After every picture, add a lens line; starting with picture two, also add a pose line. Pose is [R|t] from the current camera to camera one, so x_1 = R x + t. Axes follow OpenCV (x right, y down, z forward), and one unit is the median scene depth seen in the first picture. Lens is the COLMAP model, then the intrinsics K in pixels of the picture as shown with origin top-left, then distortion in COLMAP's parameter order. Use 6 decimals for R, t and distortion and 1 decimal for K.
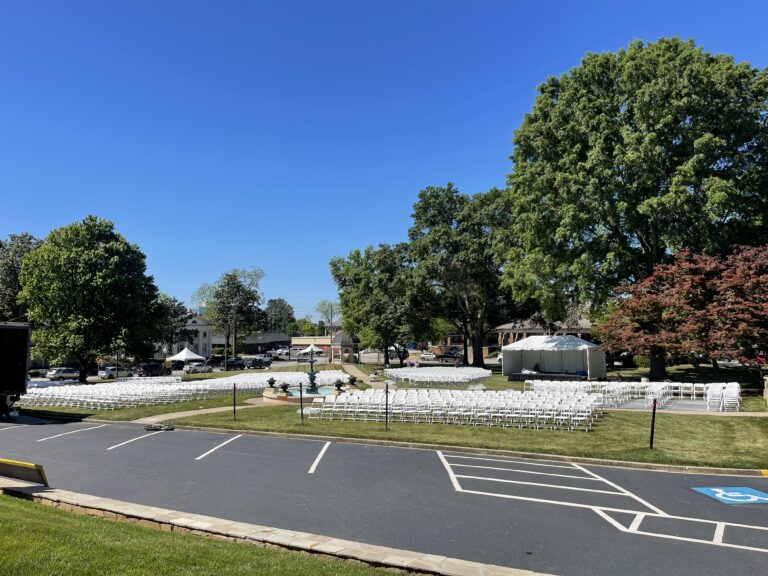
lens RADIAL K [[565.3, 0, 384.0], [0, 565.3, 288.0], [0, 0, 1]] dist [0.058576, -0.065557]
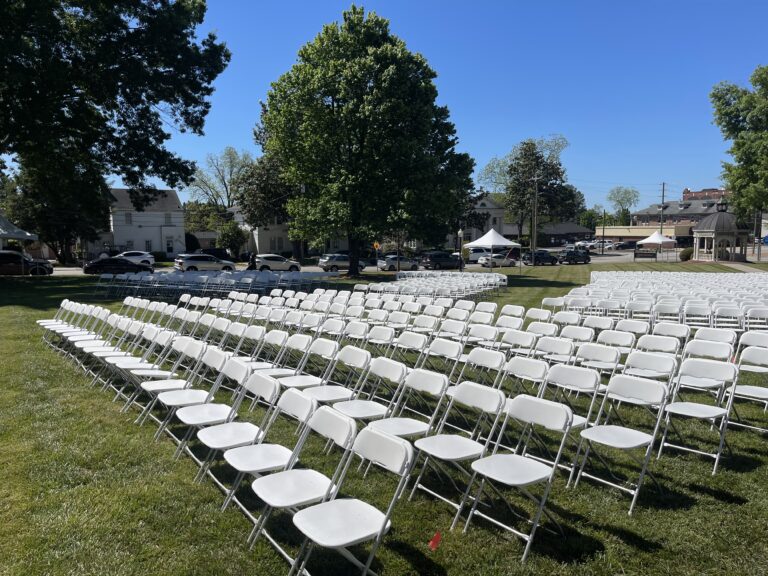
lens RADIAL K [[580.1, 0, 384.0], [0, 580.1, 288.0], [0, 0, 1]] dist [0.061247, -0.080085]
pose [[0.894957, 0.051335, -0.443189, -0.160225], [0.029512, 0.984371, 0.173616, 0.052306], [0.445175, -0.168458, 0.879455, 0.346268]]
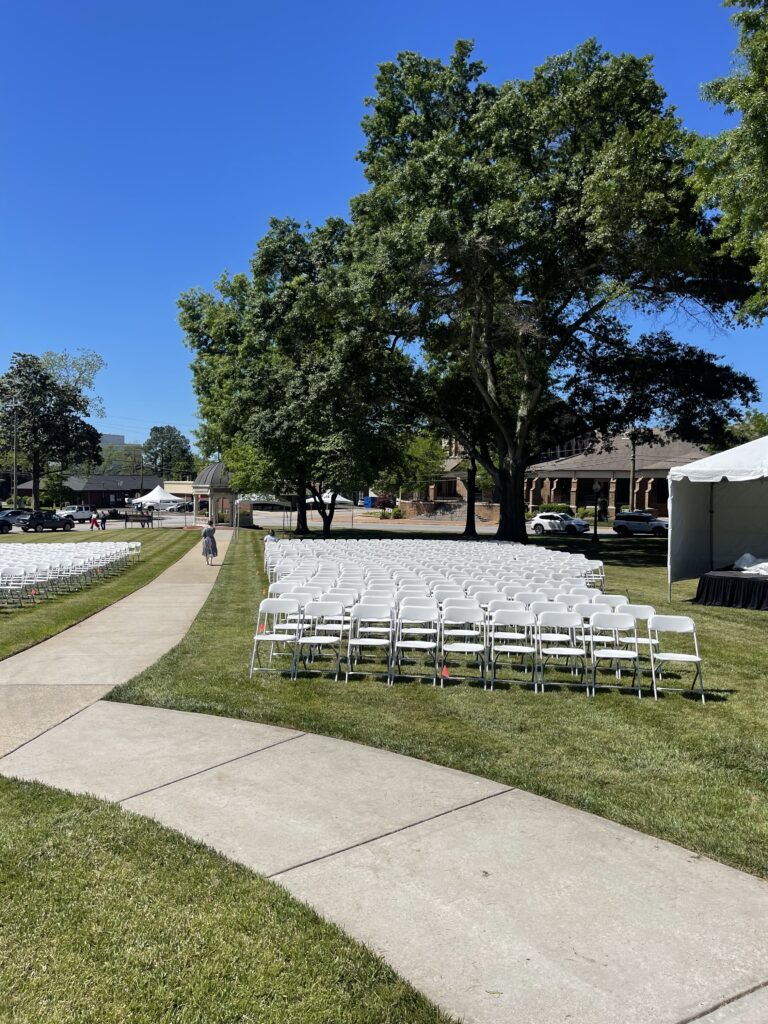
lens RADIAL K [[773.4, 0, 375.4], [0, 773.4, 509.8], [0, 0, 1]] dist [0.061247, -0.080085]
pose [[0.998417, 0.027299, 0.049171, 0.044208], [-0.032292, 0.994076, 0.103784, 0.065495], [-0.046046, -0.105208, 0.993384, 0.480075]]
